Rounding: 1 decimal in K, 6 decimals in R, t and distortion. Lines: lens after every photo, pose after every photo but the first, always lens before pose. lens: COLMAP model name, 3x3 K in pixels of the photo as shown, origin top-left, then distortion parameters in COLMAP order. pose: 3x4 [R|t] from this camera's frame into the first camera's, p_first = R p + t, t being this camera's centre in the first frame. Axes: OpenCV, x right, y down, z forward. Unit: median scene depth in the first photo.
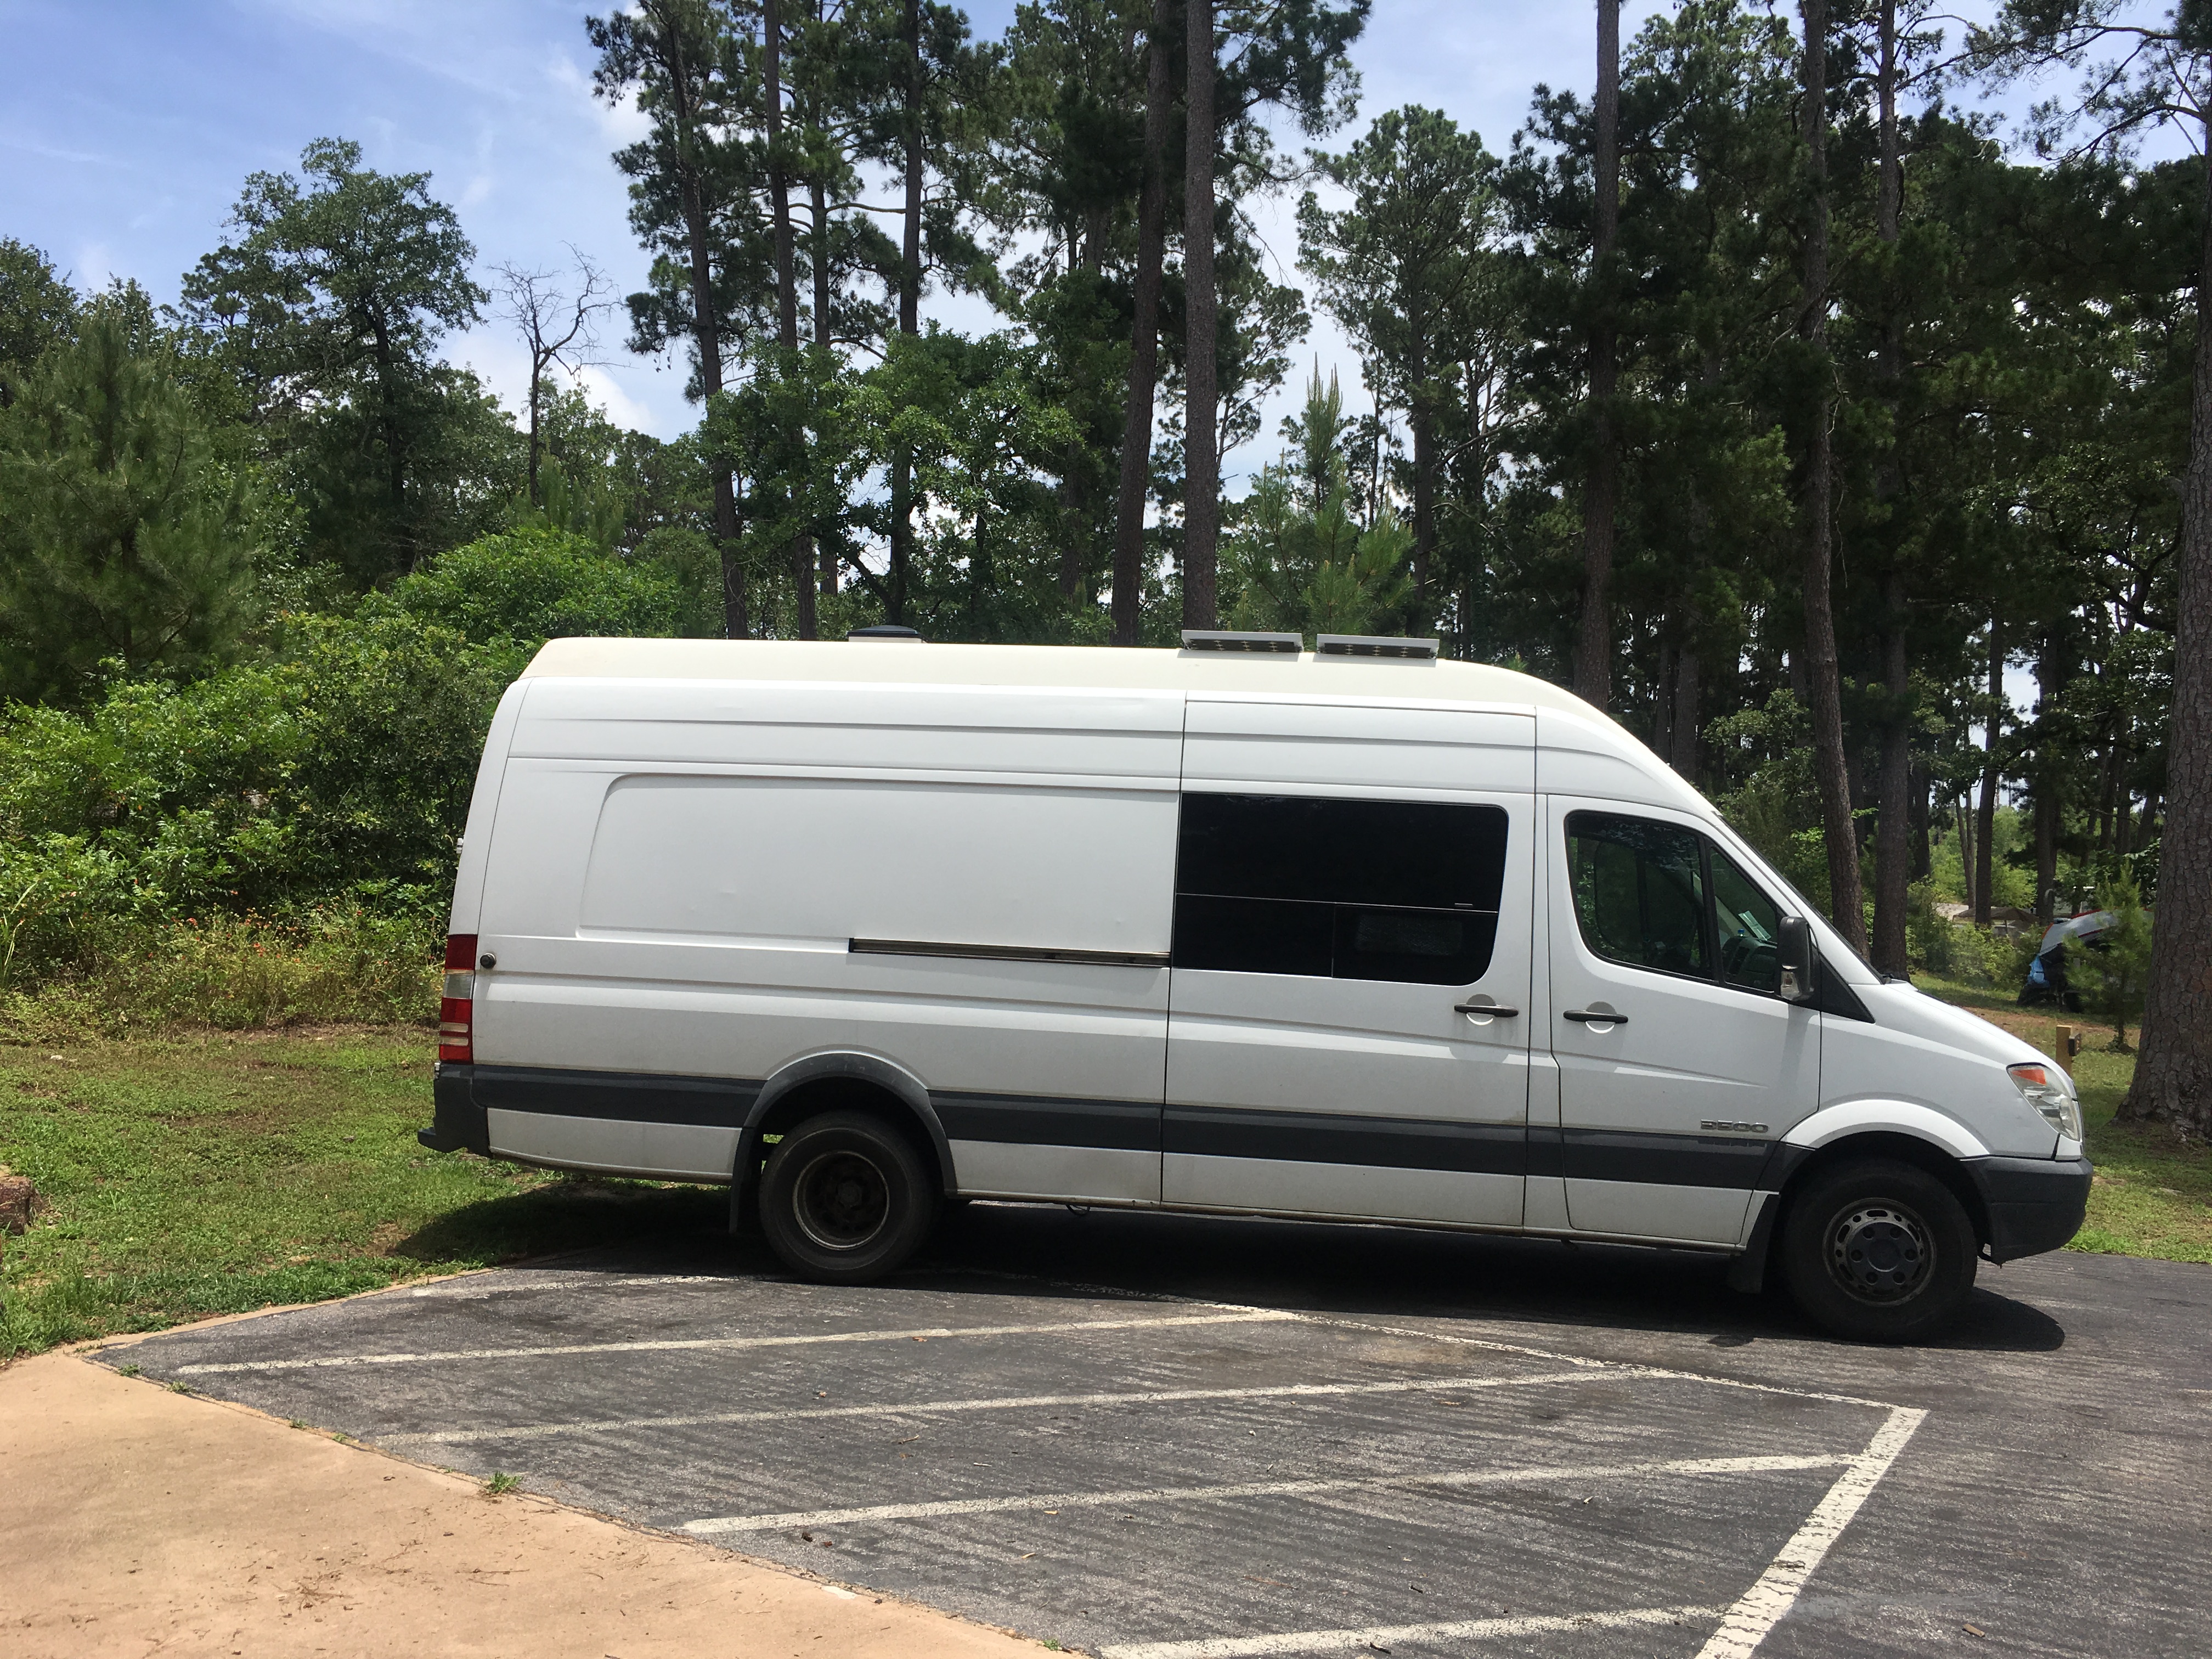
lens RADIAL K [[1894.6, 0, 1129.0], [0, 1894.6, 815.6], [0, 0, 1]] dist [0.080043, -0.124403]
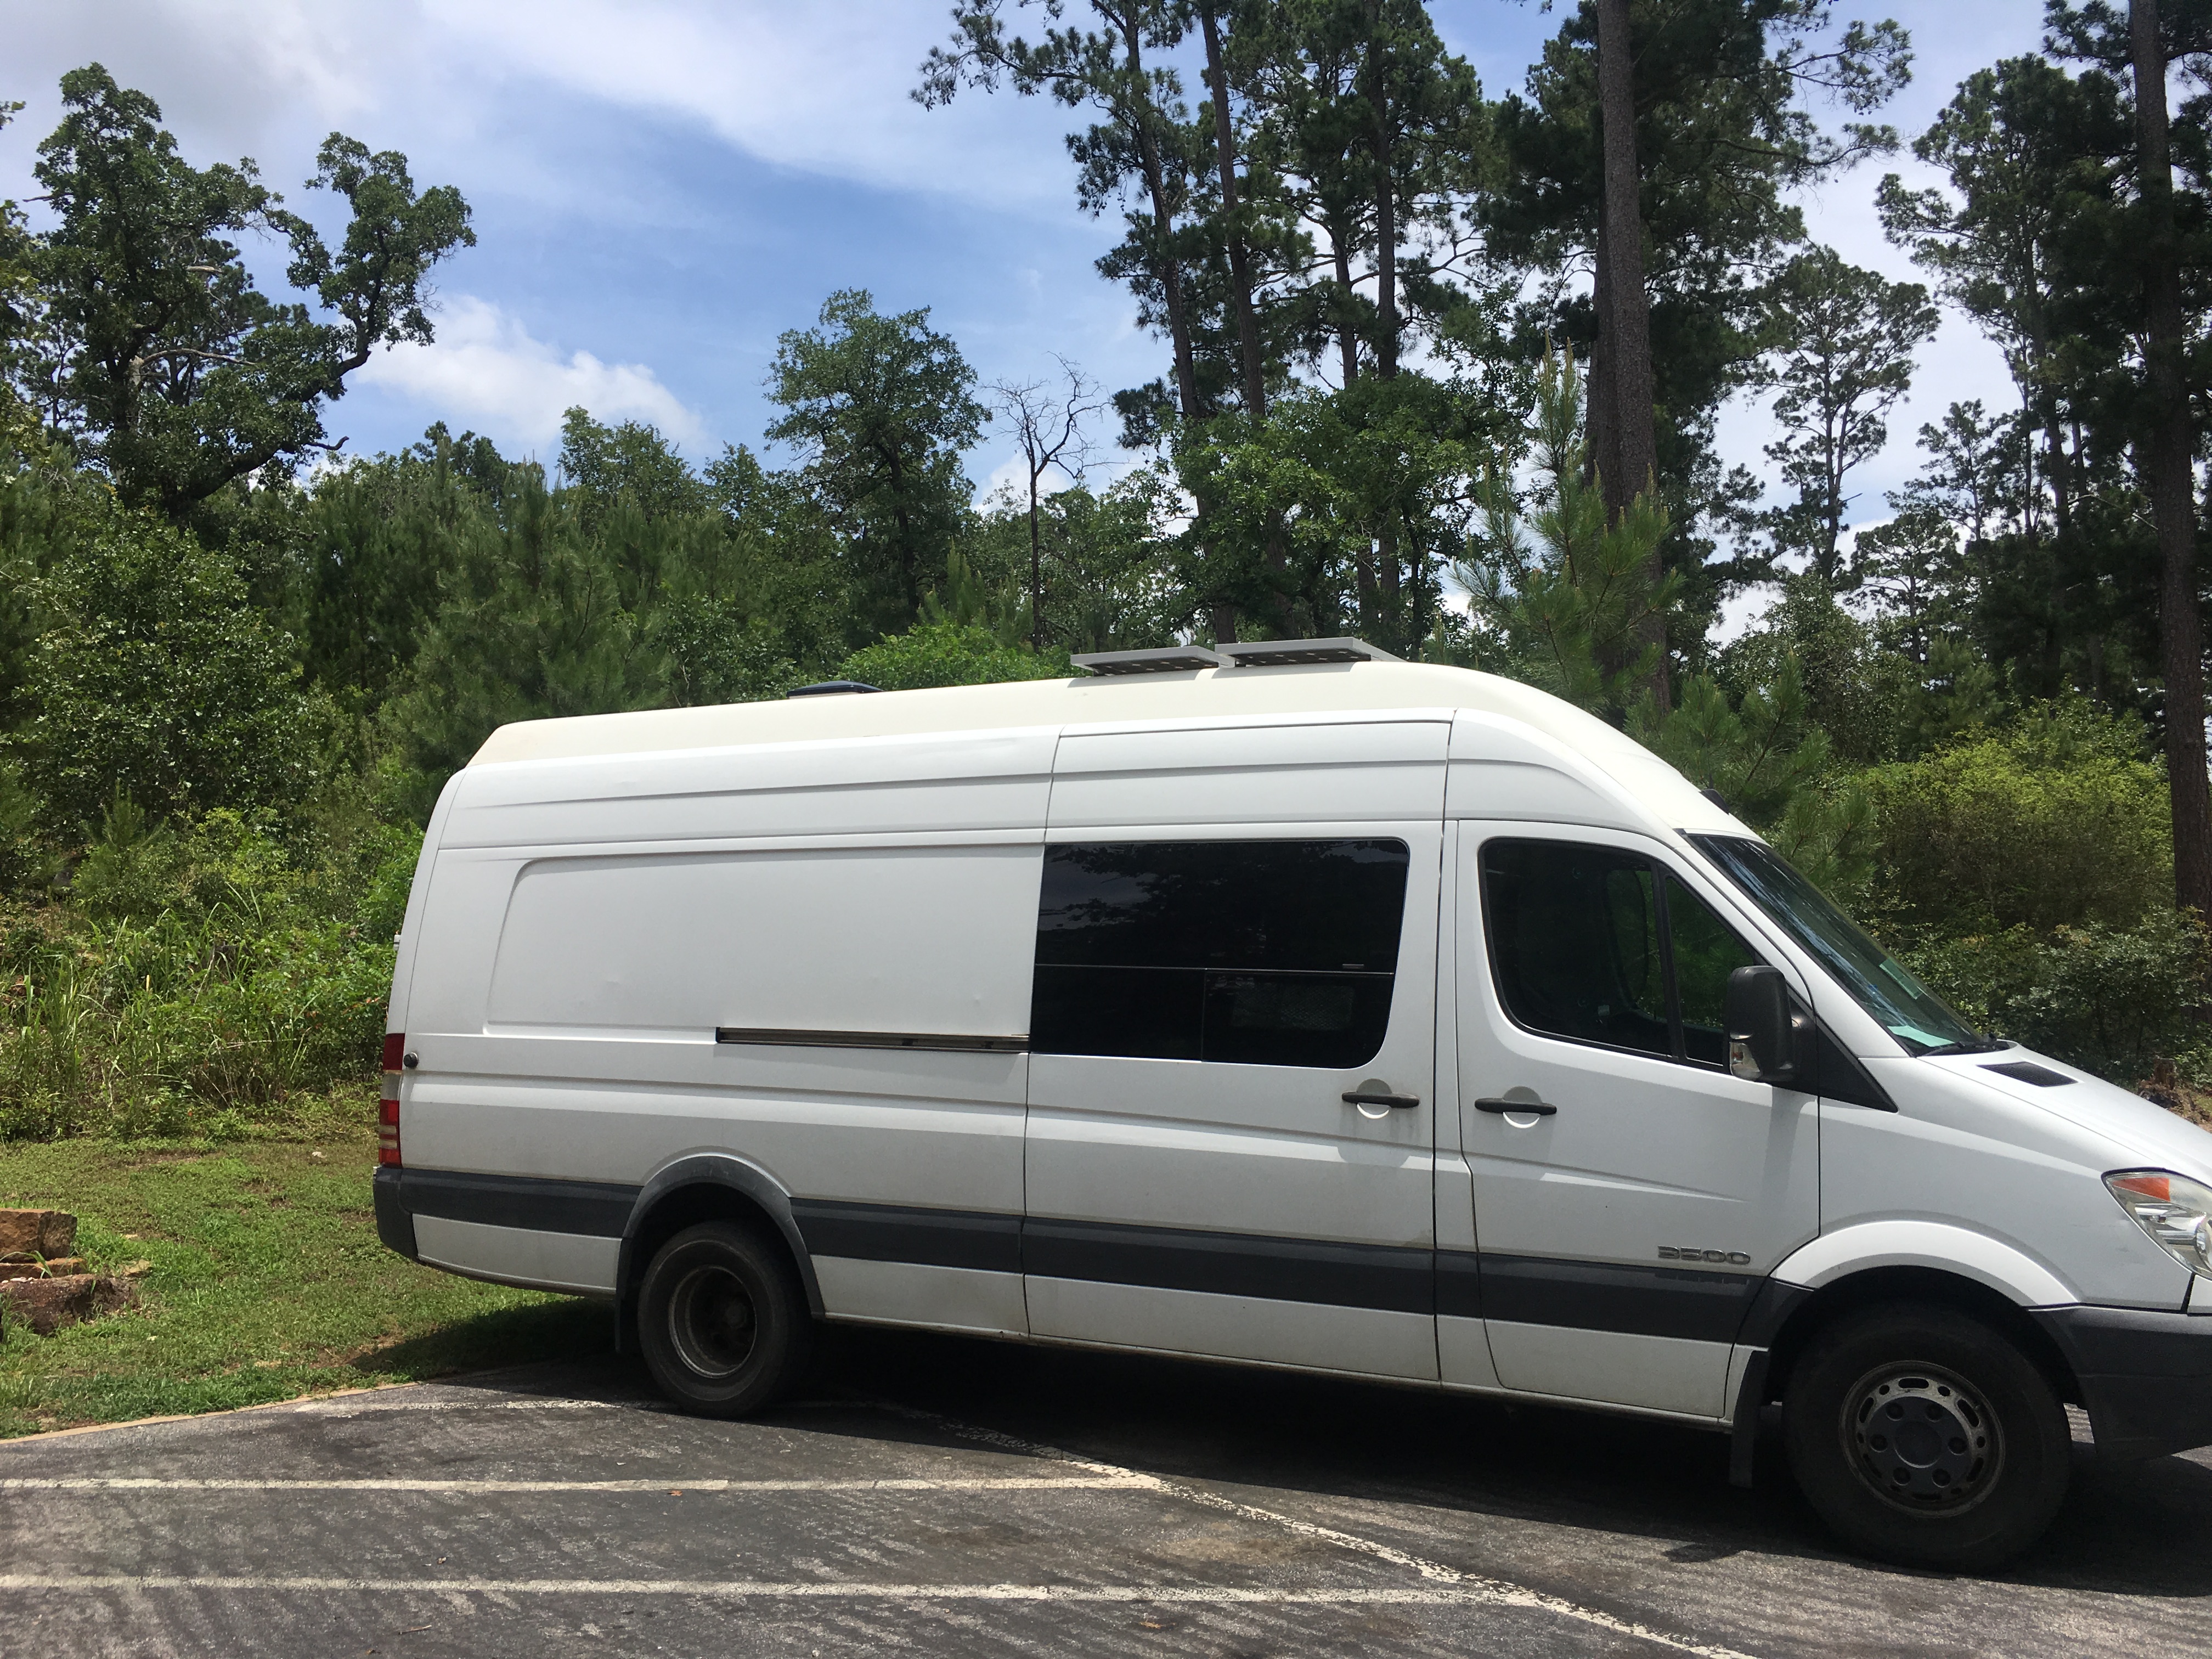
lens RADIAL K [[1894.6, 0, 1105.1], [0, 1894.6, 823.1], [0, 0, 1]] dist [0.080043, -0.124403]
pose [[0.936217, -0.062903, -0.345748, 0.349284], [0.050469, 0.997718, -0.044860, 0.017739], [0.347780, 0.024549, 0.937255, 0.217498]]
